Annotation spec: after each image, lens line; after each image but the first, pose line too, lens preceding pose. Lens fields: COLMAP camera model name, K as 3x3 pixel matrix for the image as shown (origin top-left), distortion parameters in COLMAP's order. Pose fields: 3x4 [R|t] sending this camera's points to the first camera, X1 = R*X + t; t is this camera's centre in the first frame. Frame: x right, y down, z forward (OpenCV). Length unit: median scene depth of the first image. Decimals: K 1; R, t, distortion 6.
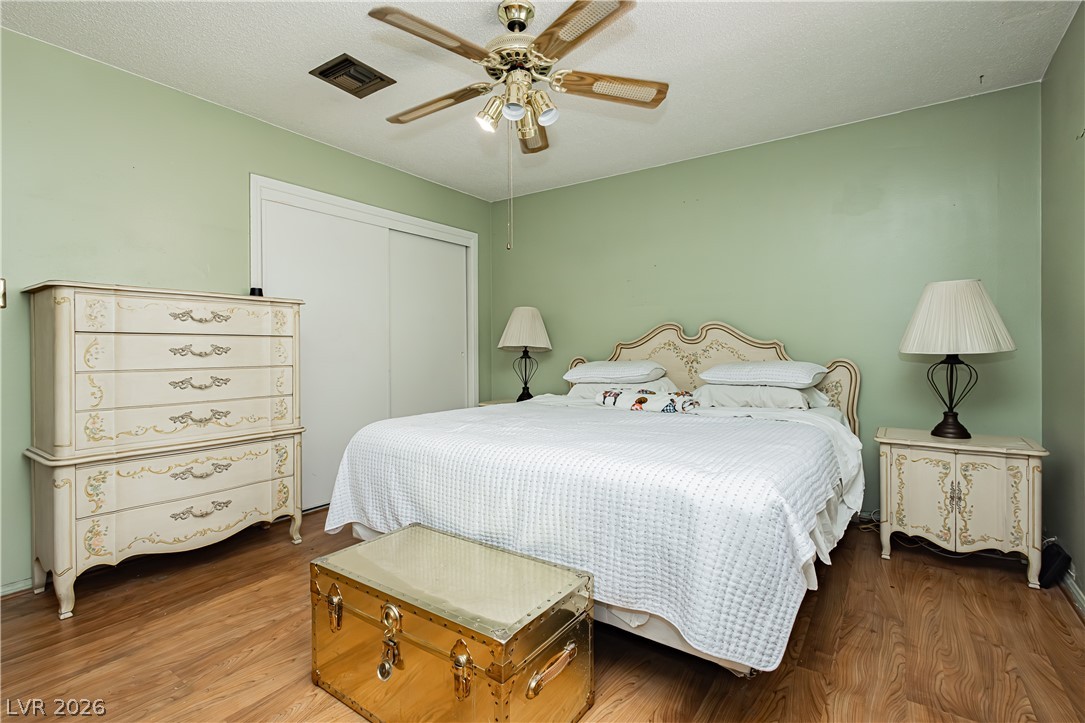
lens RADIAL K [[506.2, 0, 542.3], [0, 506.2, 356.7], [0, 0, 1]] dist [0.002645, 0.000006]
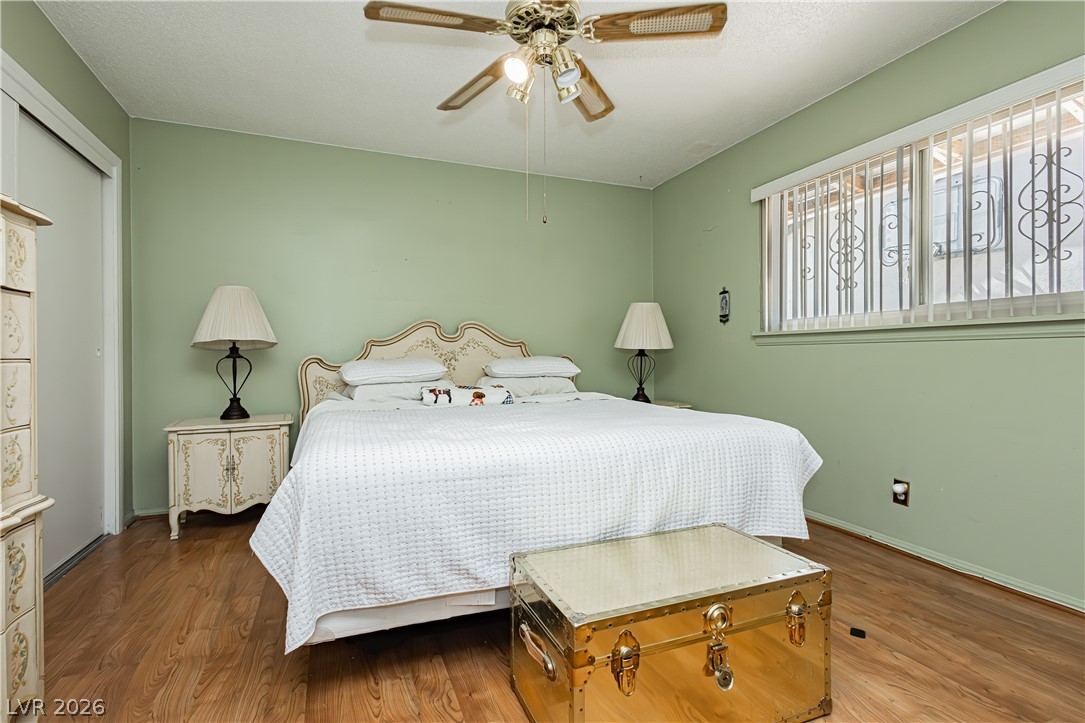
lens RADIAL K [[506.2, 0, 542.3], [0, 506.2, 356.7], [0, 0, 1]] dist [0.002645, 0.000006]
pose [[0.553635, 0.001105, 0.832759, -0.467643], [0.017629, 0.999759, -0.013047, 0.022116], [-0.832573, 0.021904, 0.553482, 0.288537]]
